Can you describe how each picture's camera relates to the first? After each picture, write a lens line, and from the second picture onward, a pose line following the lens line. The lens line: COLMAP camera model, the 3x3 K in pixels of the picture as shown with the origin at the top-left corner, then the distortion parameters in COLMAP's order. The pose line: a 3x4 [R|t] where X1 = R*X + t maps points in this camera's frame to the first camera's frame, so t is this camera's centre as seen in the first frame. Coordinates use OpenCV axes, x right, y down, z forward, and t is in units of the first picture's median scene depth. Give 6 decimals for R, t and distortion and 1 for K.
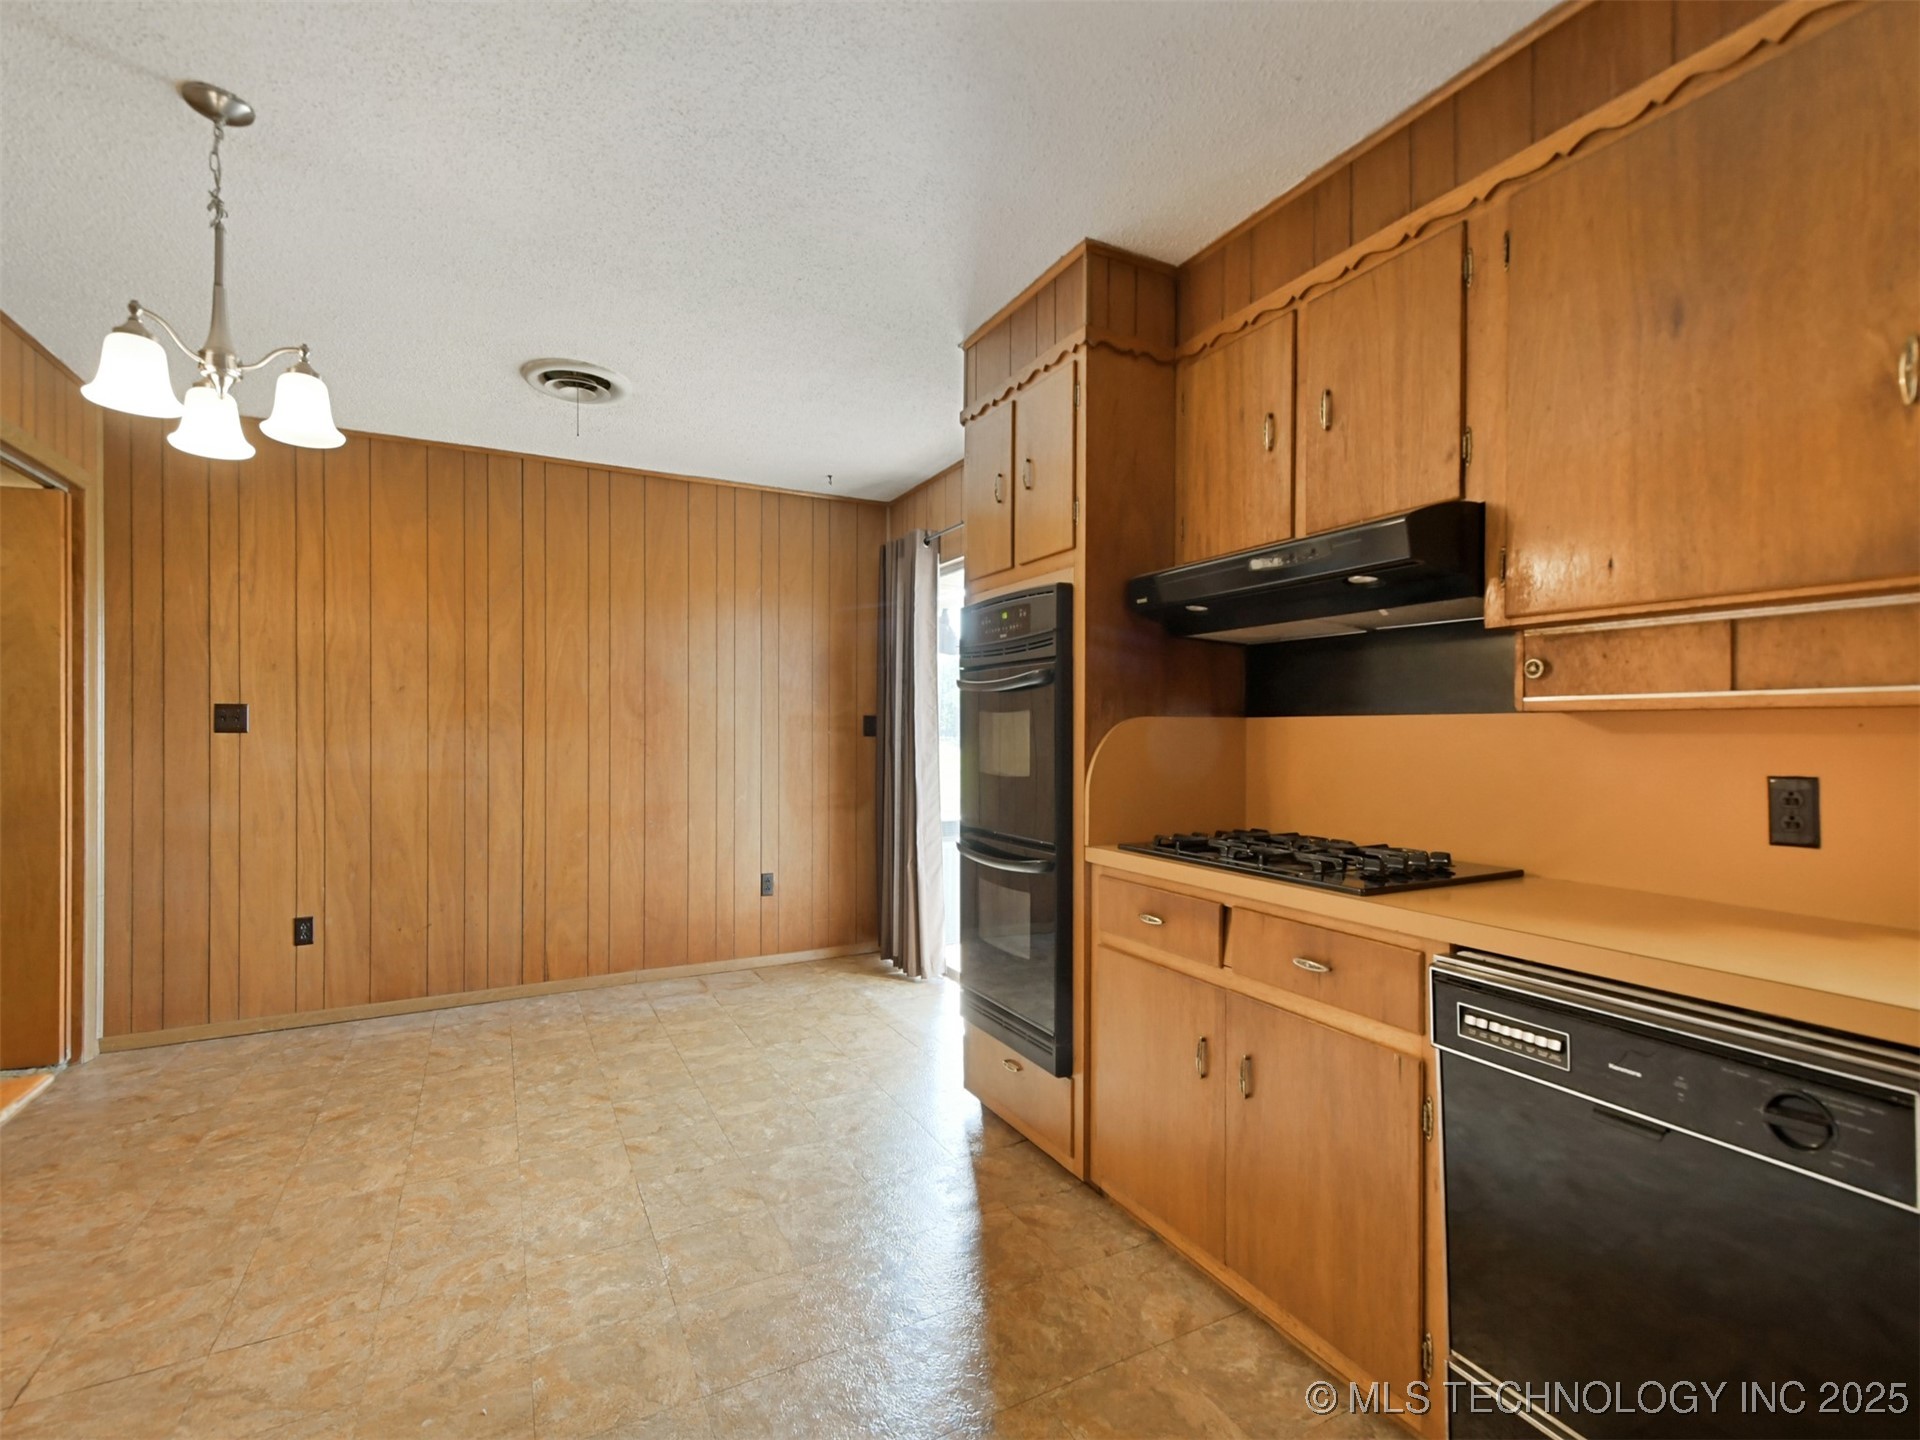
lens RADIAL K [[866.3, 0, 950.4], [0, 866.3, 738.3], [0, 0, 1]] dist [0.018891, -0.005206]
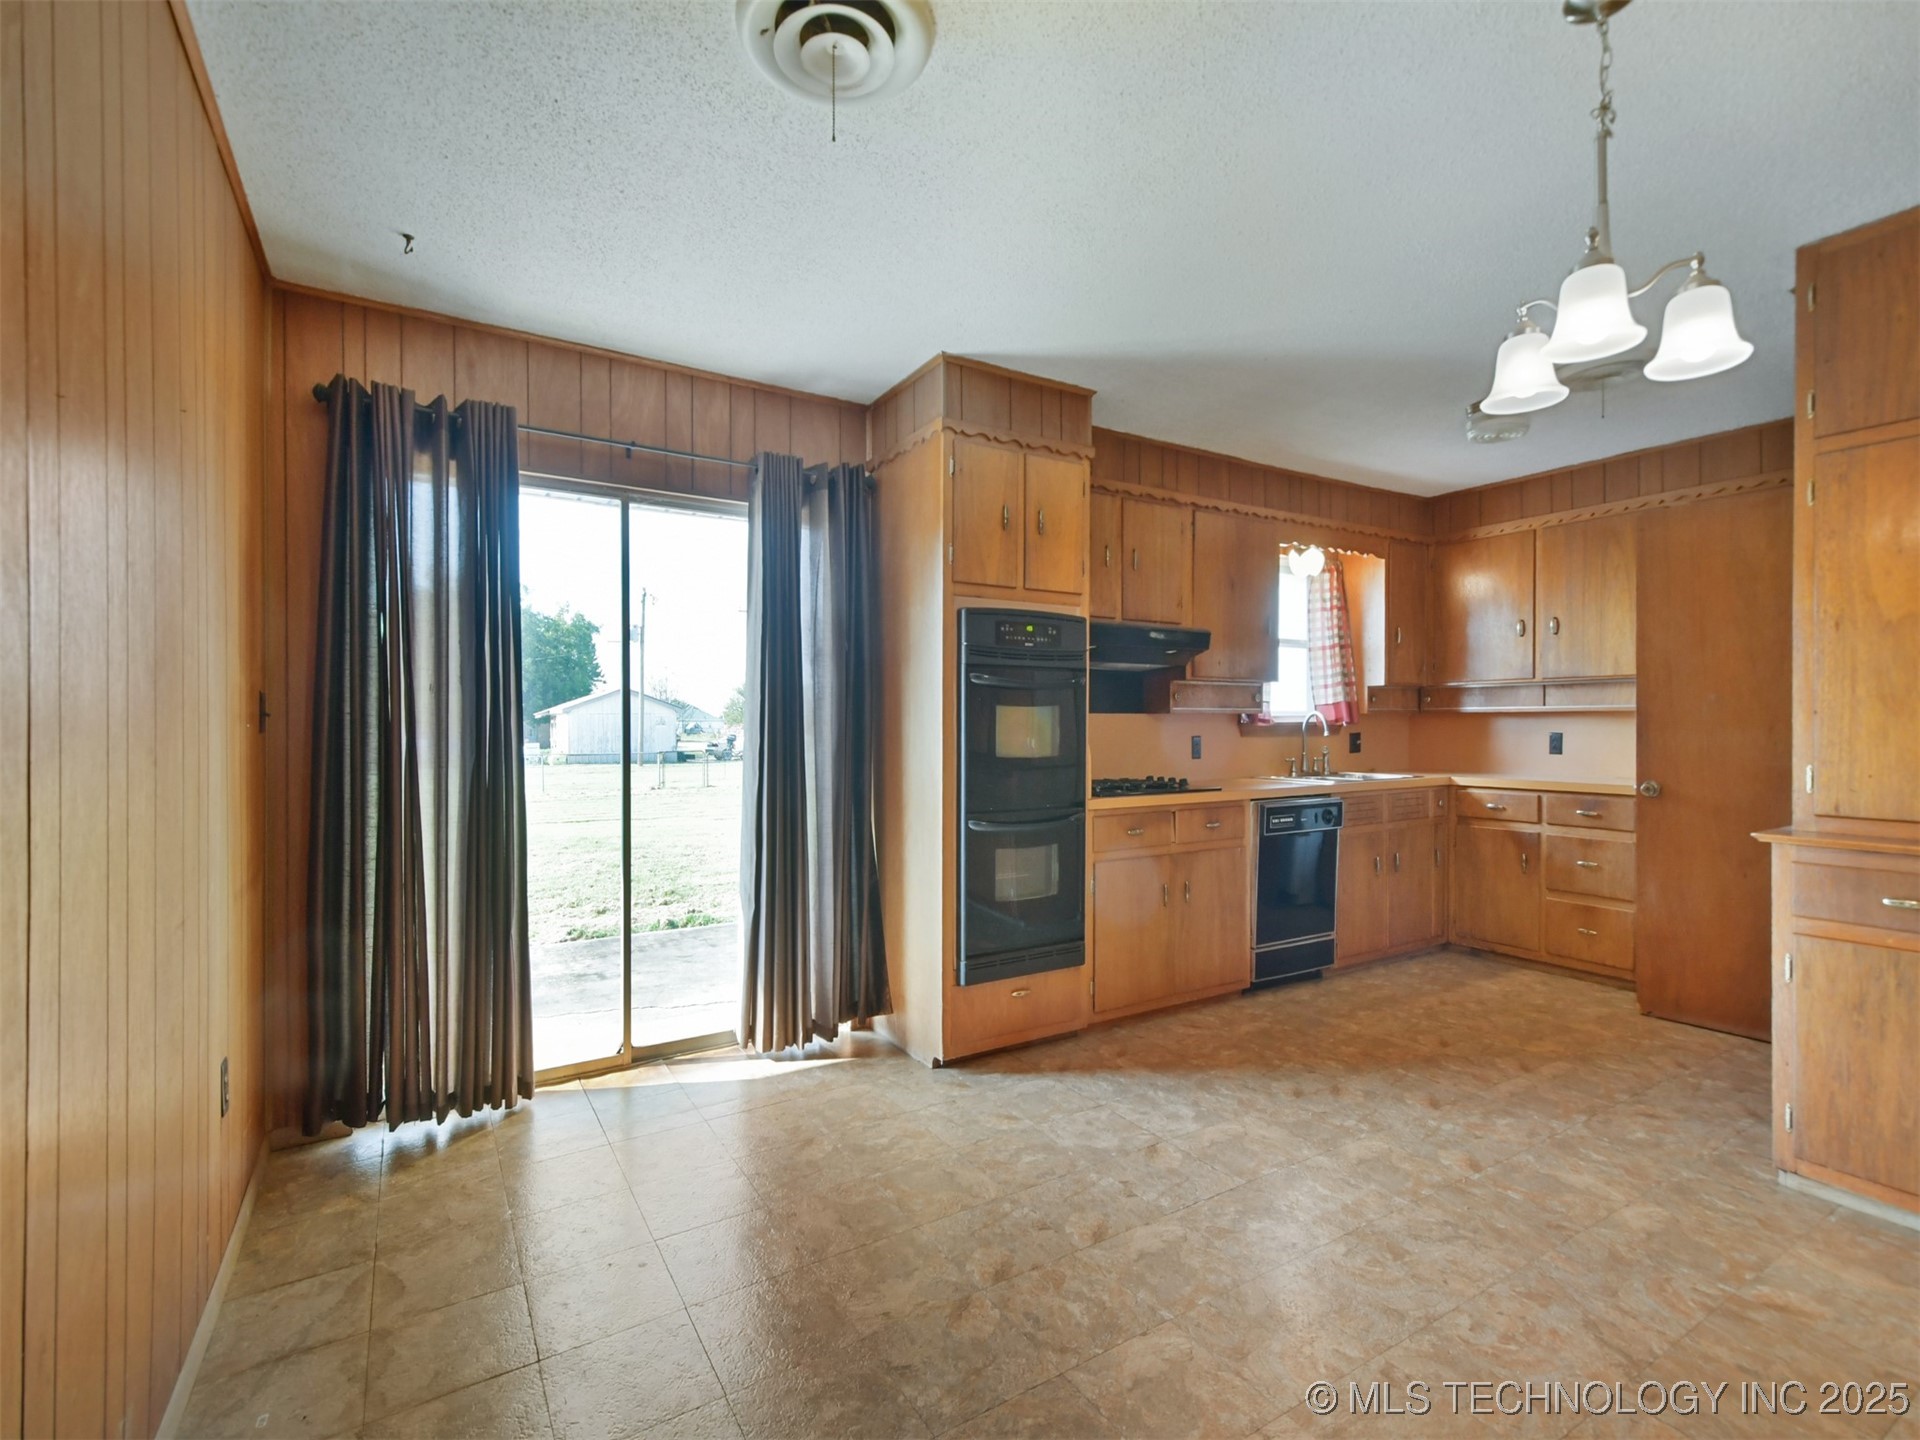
lens RADIAL K [[871.0, 0, 943.6], [0, 871.0, 731.3], [0, 0, 1]] dist [0.019901, -0.008978]
pose [[-0.065165, -0.010961, 0.997814, -1.493524], [0.009693, 0.999886, 0.011617, -0.012620], [-0.997827, 0.010429, -0.065051, 1.531478]]
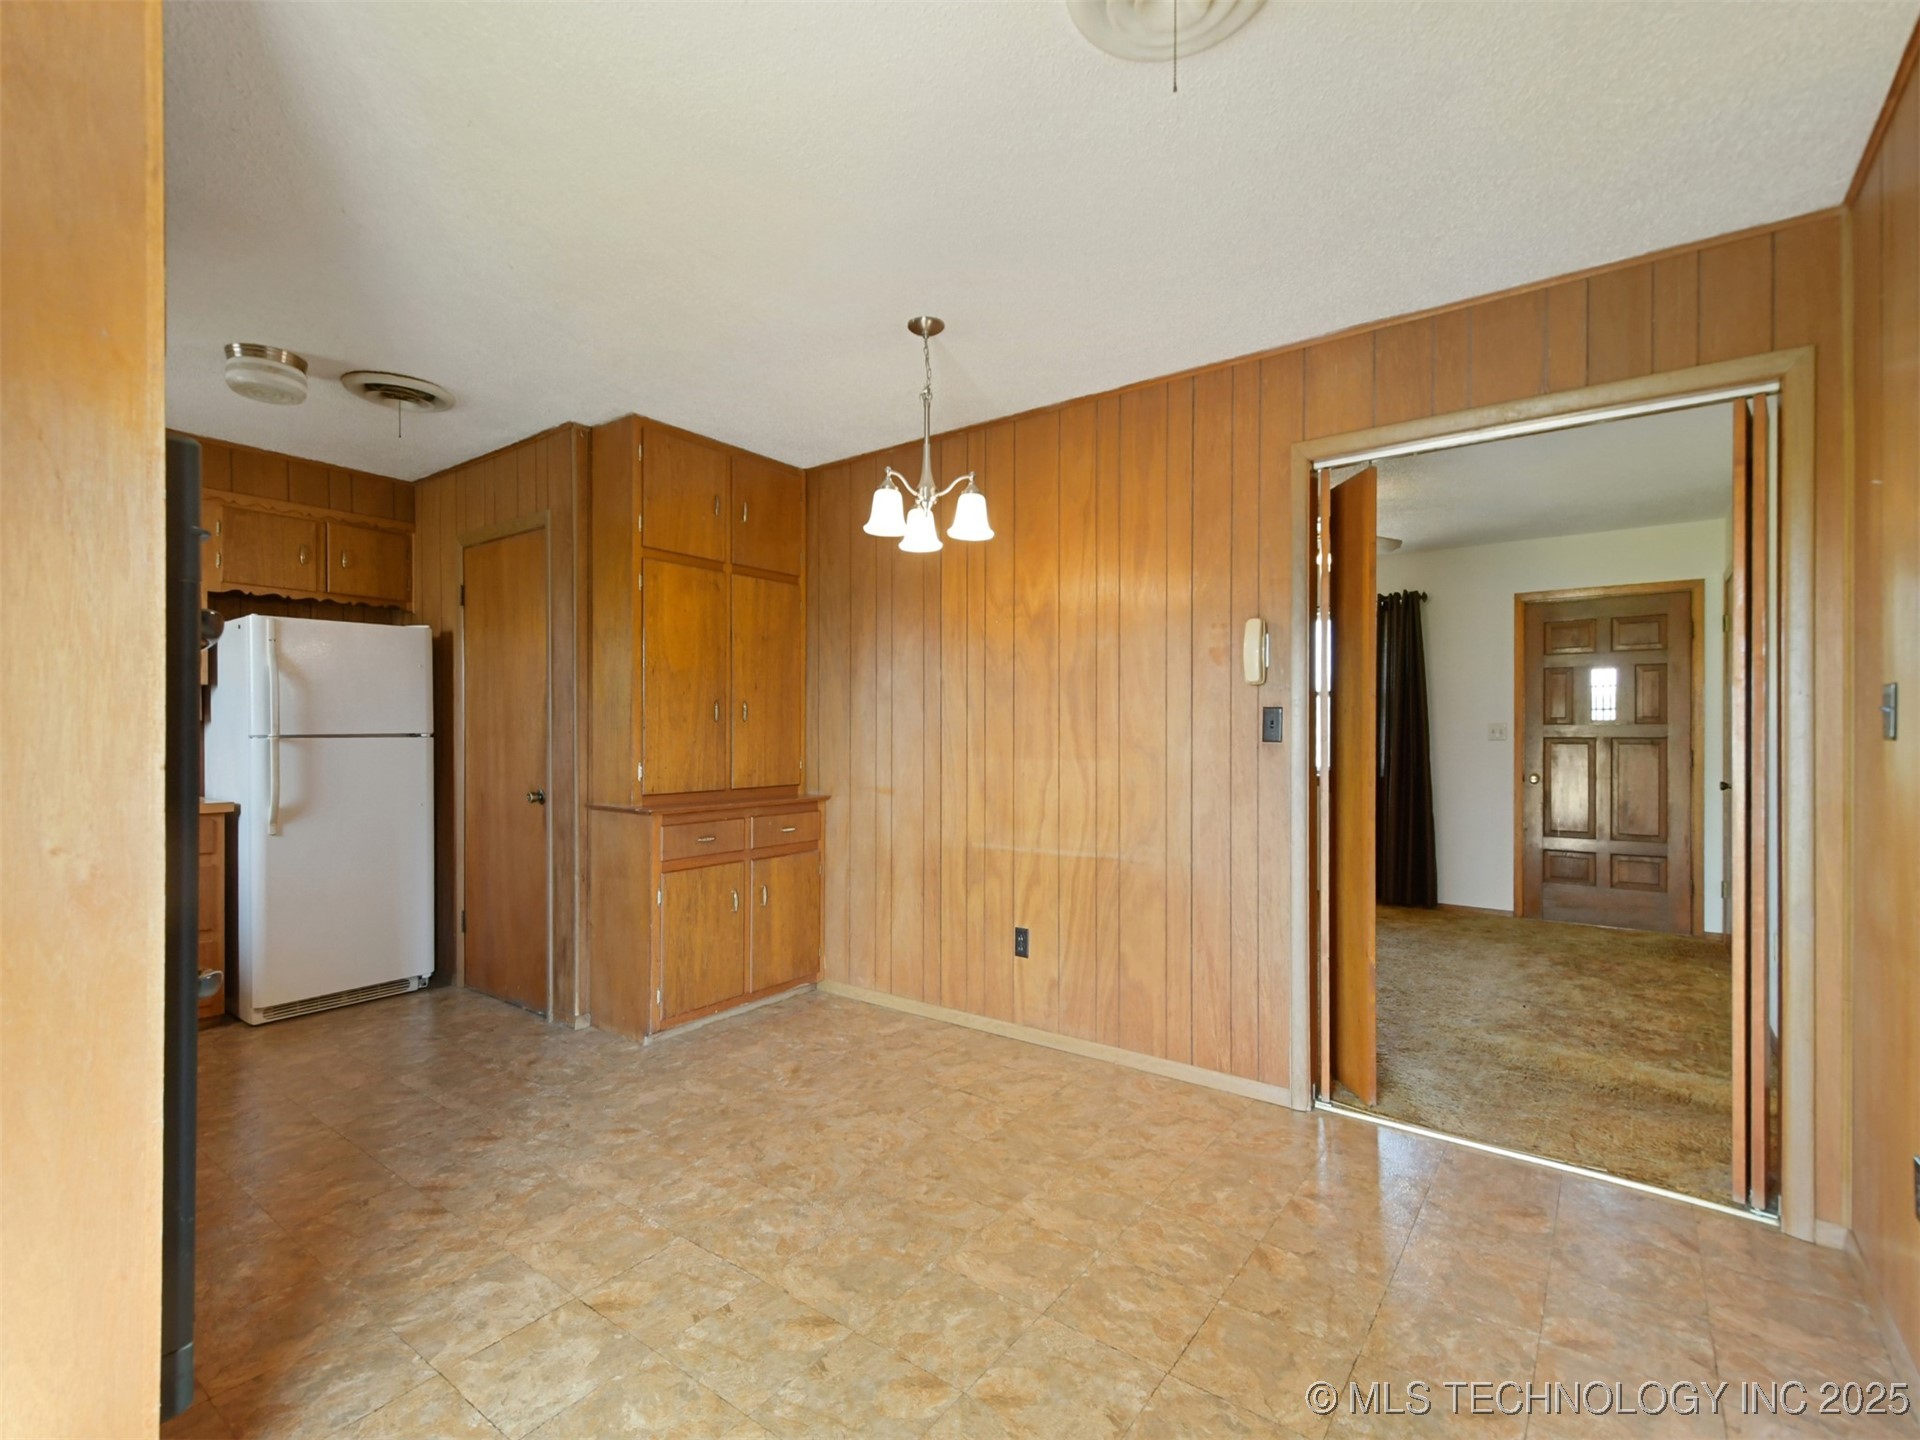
lens RADIAL K [[878.8, 0, 945.4], [0, 878.8, 752.3], [0, 0, 1]] dist [0.024886, 0.000052]
pose [[-0.905342, 0.007348, -0.424620, -0.193954], [-0.006041, 0.999526, 0.030177, -0.020920], [0.424640, 0.029886, -0.904869, 2.163721]]
